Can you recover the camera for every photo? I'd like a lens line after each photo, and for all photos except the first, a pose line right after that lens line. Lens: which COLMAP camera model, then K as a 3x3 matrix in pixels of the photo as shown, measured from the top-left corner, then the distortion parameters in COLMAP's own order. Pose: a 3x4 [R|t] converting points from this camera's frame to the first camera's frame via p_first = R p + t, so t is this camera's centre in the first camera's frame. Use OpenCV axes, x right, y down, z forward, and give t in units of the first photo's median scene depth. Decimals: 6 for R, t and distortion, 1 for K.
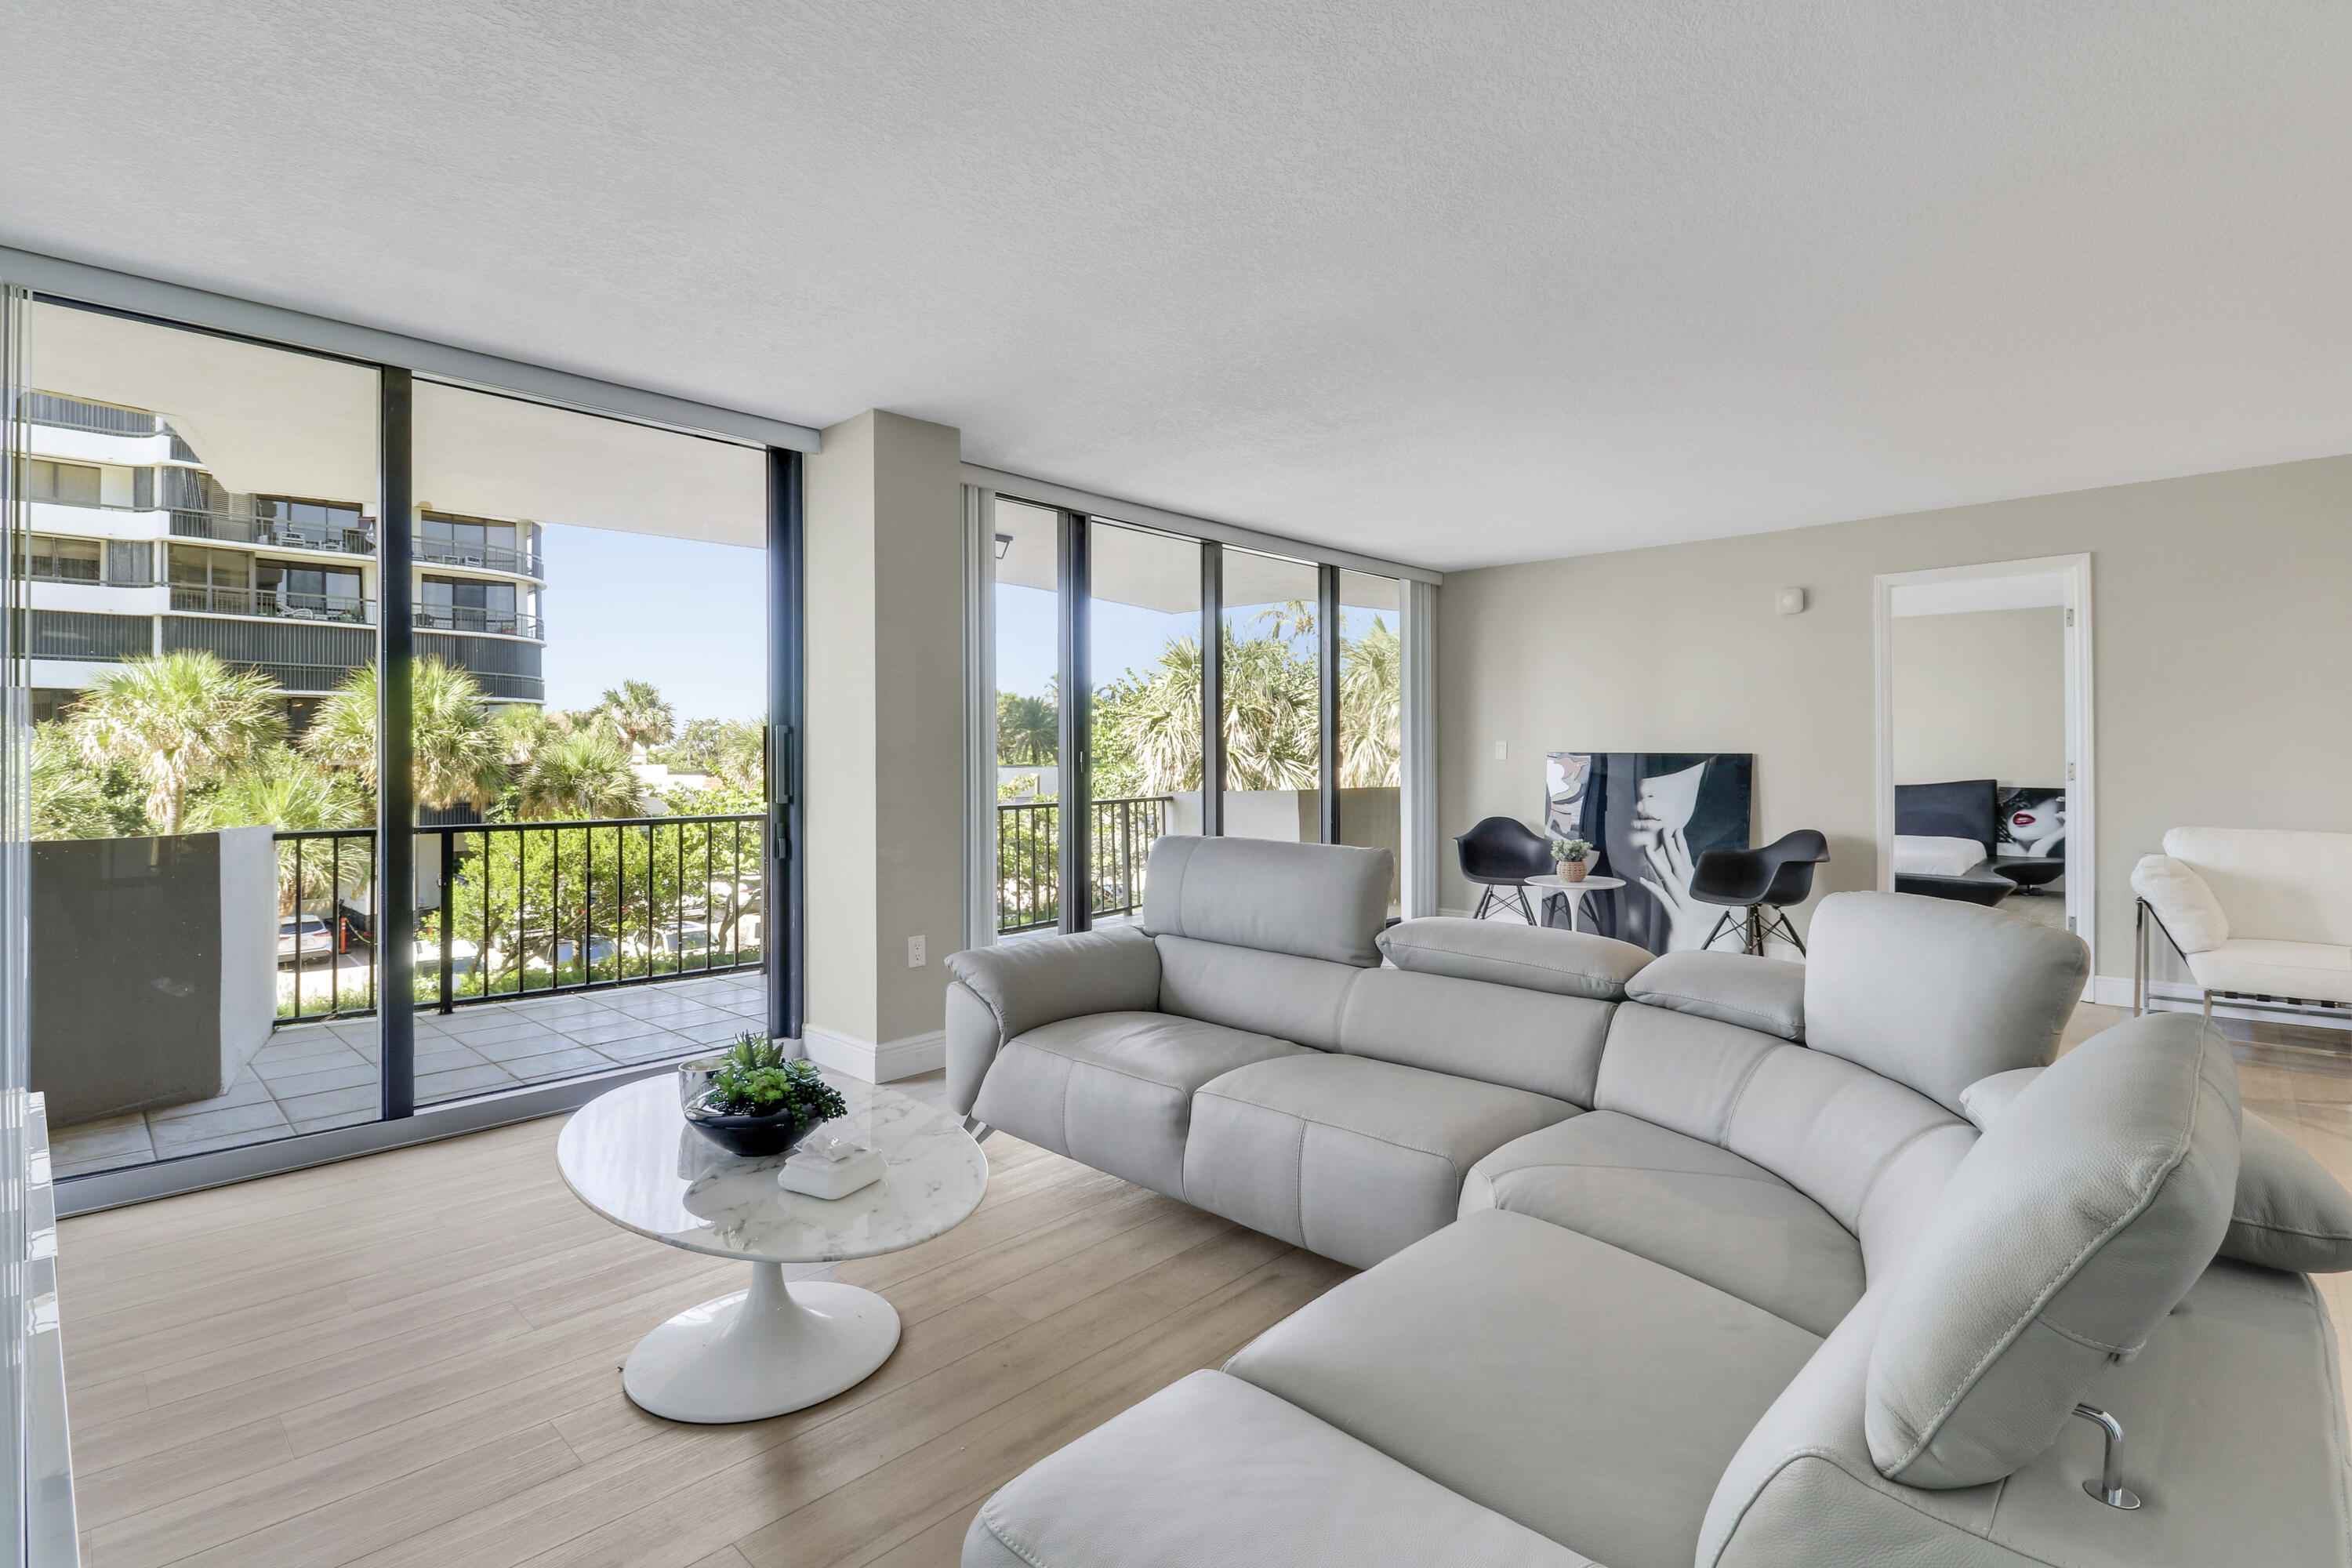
lens RADIAL K [[1101.0, 0, 1172.0], [0, 1101.0, 739.8], [0, 0, 1]] dist [-0.000532, -0.008756]
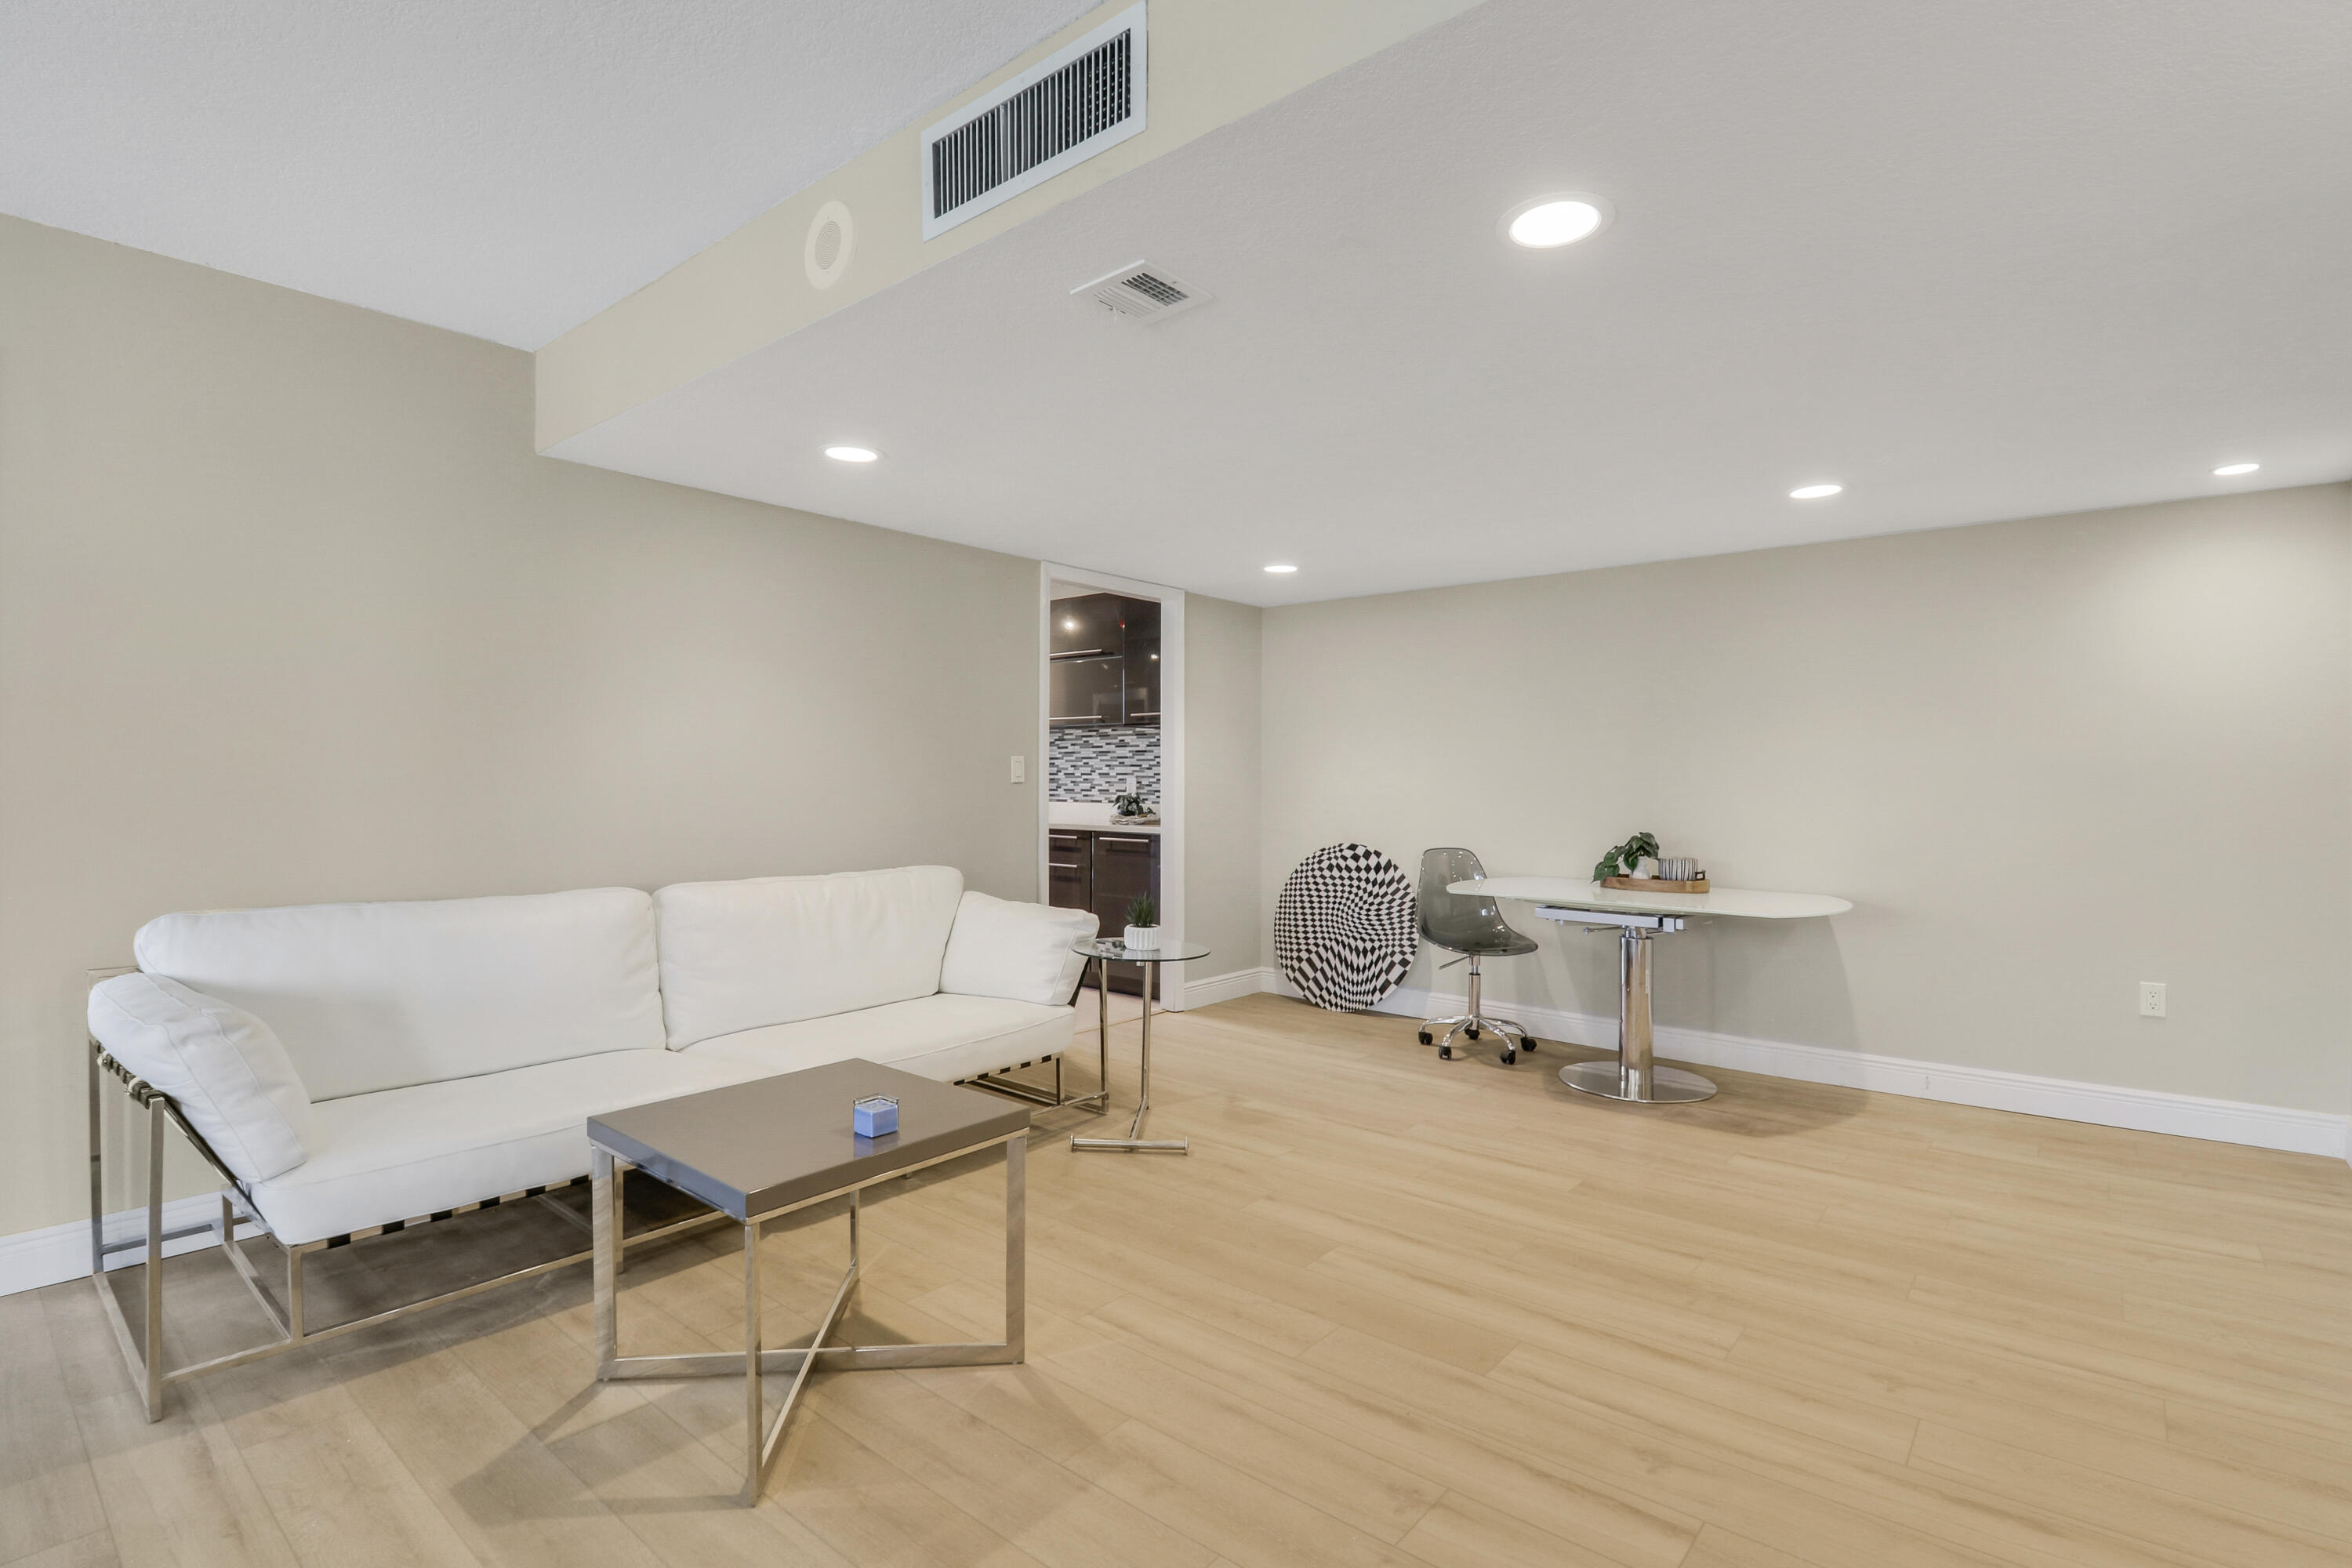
lens RADIAL K [[1101.0, 0, 1181.9], [0, 1101.0, 796.4], [0, 0, 1]] dist [-0.000532, -0.008756]
pose [[-0.050688, -0.010626, 0.998658, 0.123890], [-0.020587, 0.999742, 0.009592, 0.002724], [-0.998502, -0.020073, -0.050894, 0.180092]]
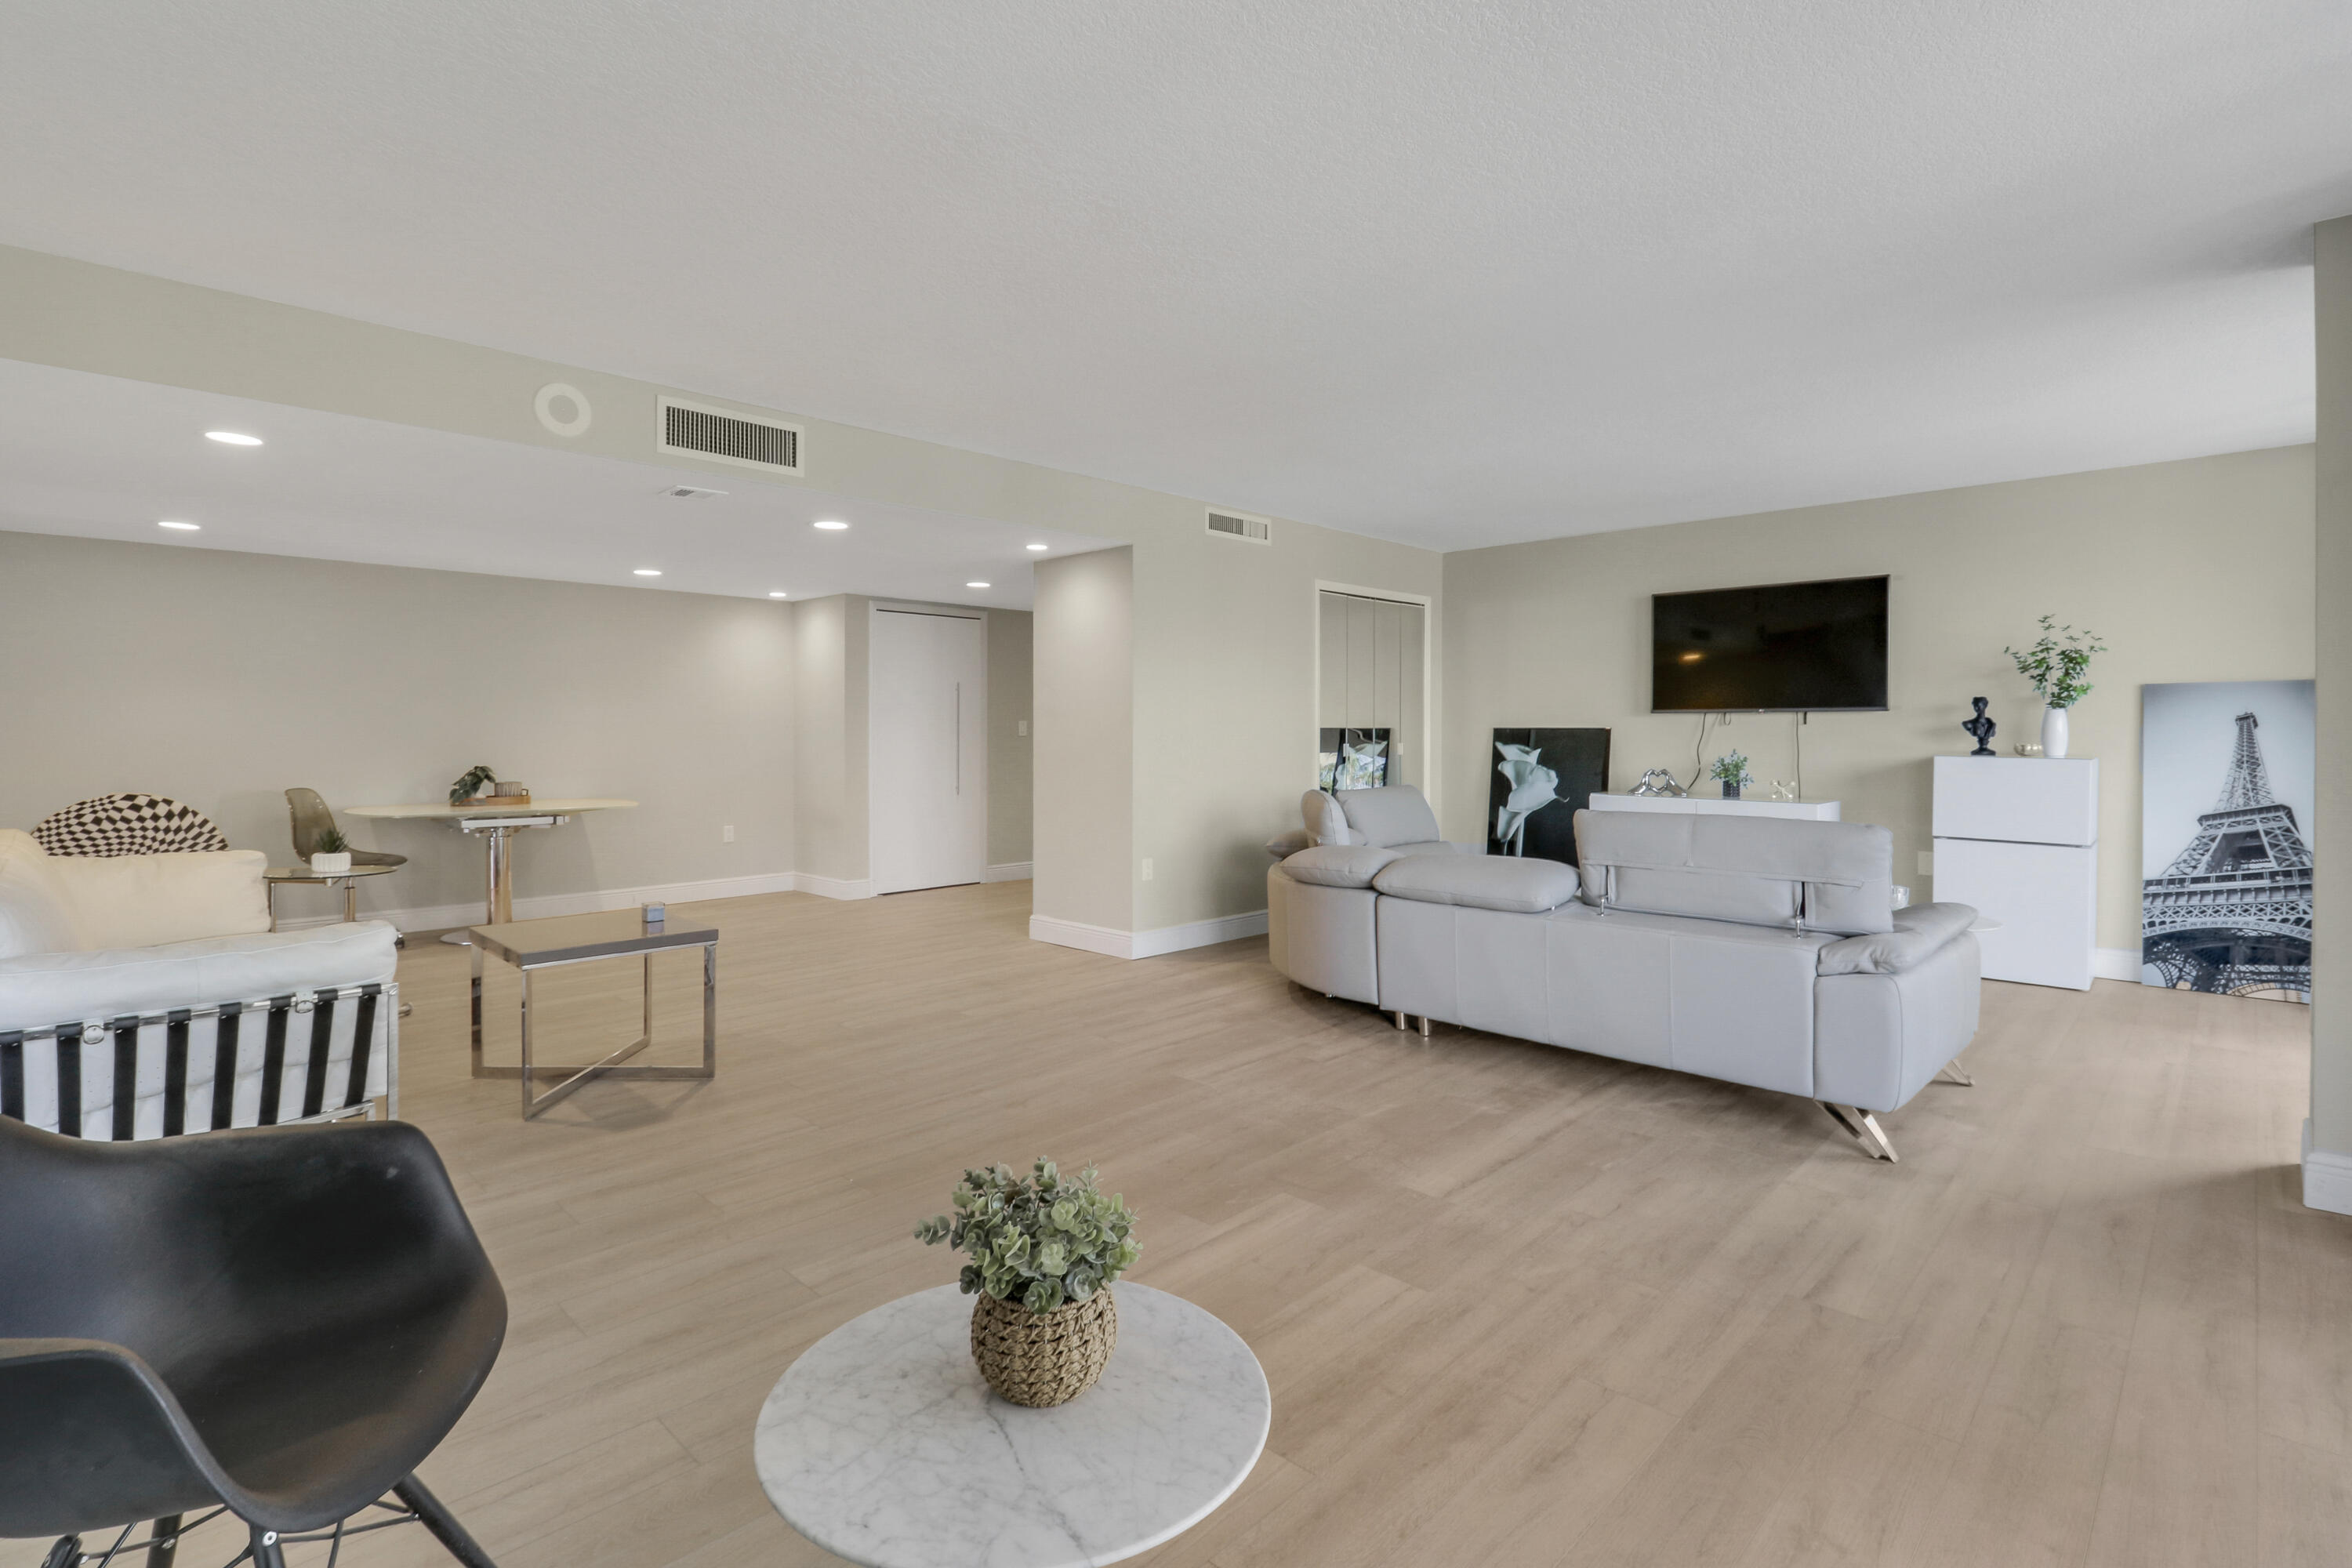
lens RADIAL K [[1101.0, 0, 1185.5], [0, 1101.0, 744.9], [0, 0, 1]] dist [-0.000532, -0.008756]
pose [[-0.999788, 0.002452, 0.020447, 0.132117], [0.002355, 0.999986, -0.004756, 0.007352], [-0.020458, -0.004707, -0.999780, 0.473540]]
